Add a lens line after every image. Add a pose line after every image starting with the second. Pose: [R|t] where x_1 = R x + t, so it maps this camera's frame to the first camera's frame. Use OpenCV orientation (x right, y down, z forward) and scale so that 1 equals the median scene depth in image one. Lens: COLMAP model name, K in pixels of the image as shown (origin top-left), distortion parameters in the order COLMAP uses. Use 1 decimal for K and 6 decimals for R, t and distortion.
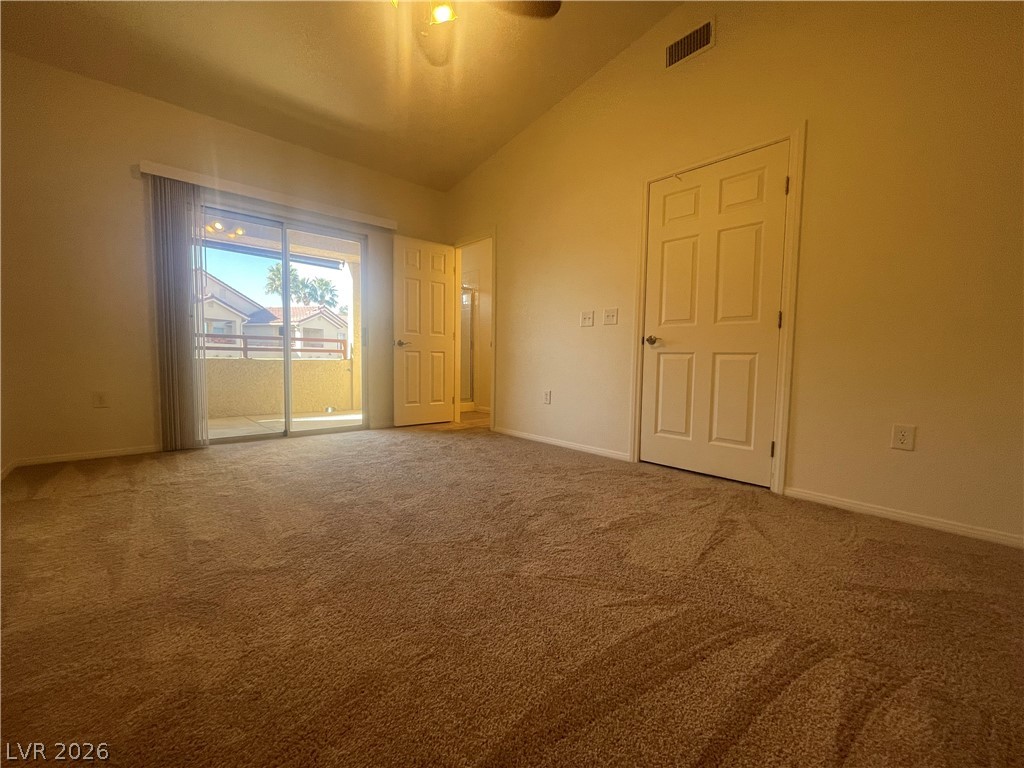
lens RADIAL K [[405.9, 0, 512.0], [0, 405.9, 384.0], [0, 0, 1]] dist [0.000882, 0.000043]
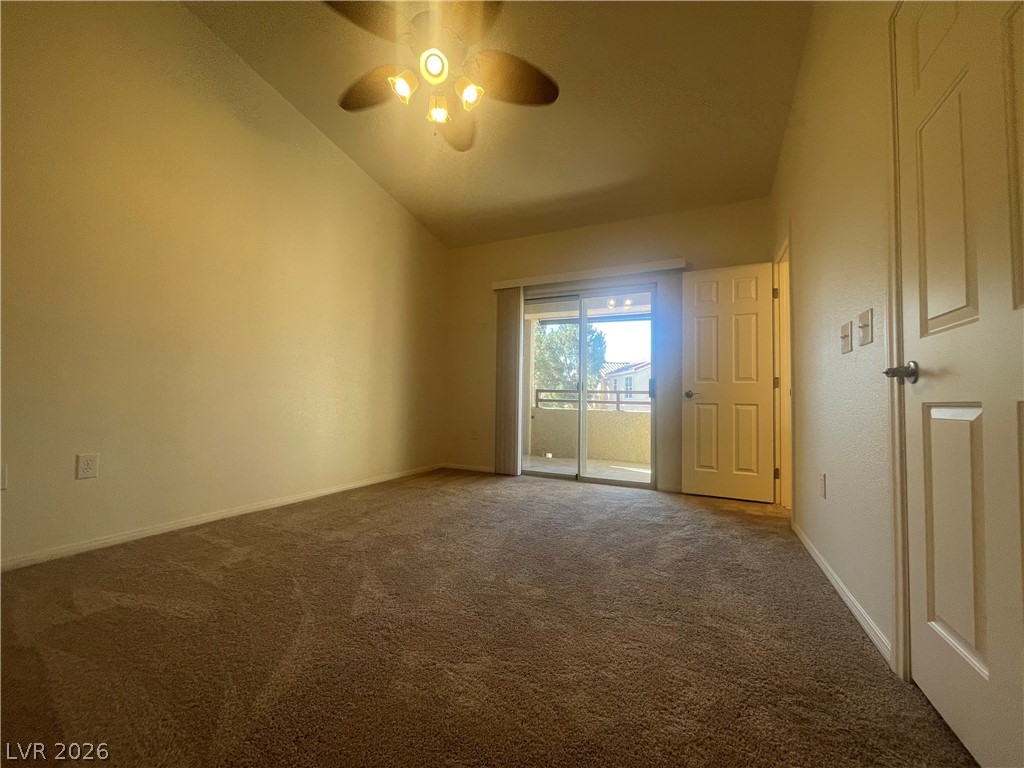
lens RADIAL K [[414.0, 0, 512.0], [0, 414.0, 384.0], [0, 0, 1]] dist [0.000201, -0.000012]
pose [[0.410651, -0.046186, -0.910622, 0.368592], [-0.074579, 0.993668, -0.084030, -0.020958], [0.908737, 0.102420, 0.404607, 0.312374]]
